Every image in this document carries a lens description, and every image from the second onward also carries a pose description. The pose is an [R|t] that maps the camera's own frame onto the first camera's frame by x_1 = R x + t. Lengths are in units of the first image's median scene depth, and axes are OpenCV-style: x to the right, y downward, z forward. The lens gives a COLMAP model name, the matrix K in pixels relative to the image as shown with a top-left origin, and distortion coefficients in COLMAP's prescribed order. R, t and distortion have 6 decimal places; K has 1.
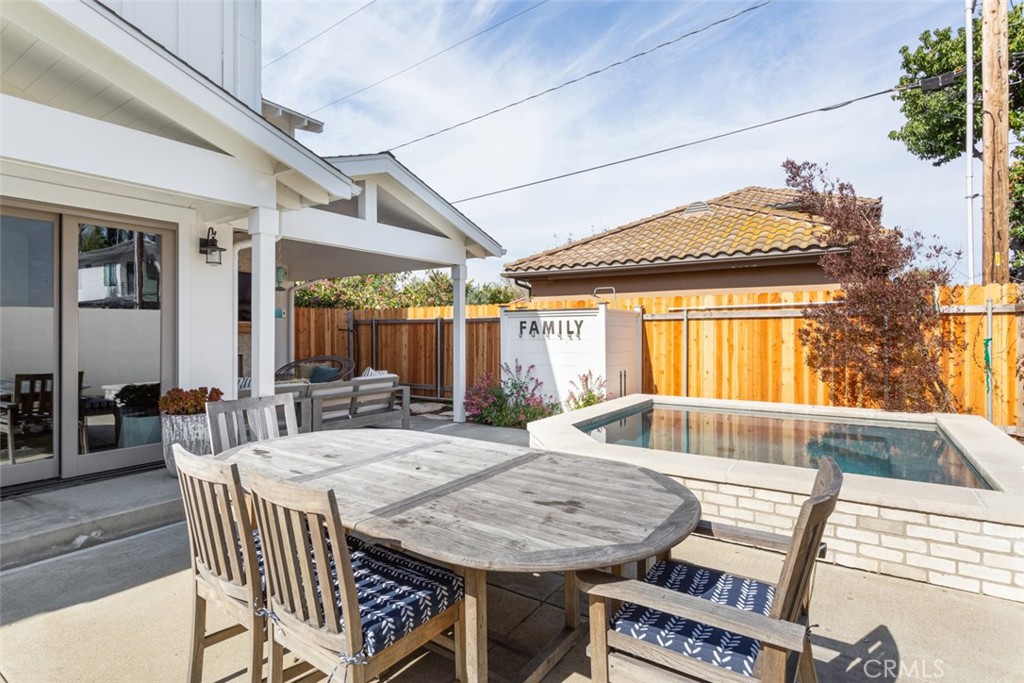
lens RADIAL K [[527.8, 0, 508.4], [0, 527.8, 337.5], [0, 0, 1]] dist [-0.000707, -0.001899]
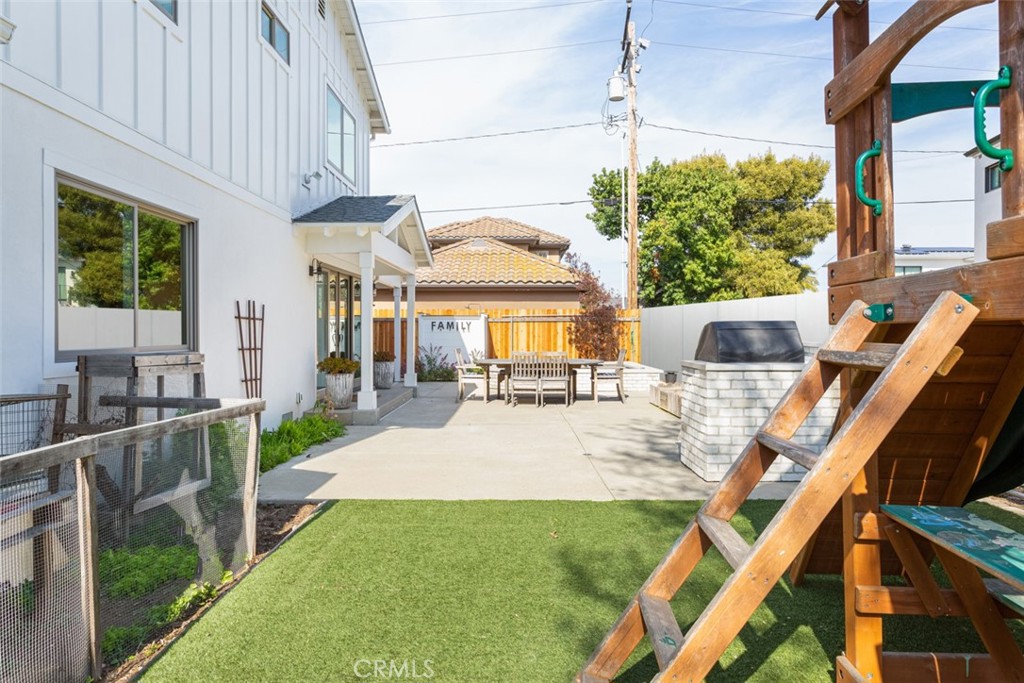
lens RADIAL K [[660.1, 0, 513.0], [0, 660.1, 338.0], [0, 0, 1]] dist [-0.014271, 0.010147]
pose [[0.839551, -0.002781, 0.543273, -0.954931], [0.005127, 0.999983, -0.002804, 0.030674], [-0.543256, 0.005139, 0.839551, -0.997634]]
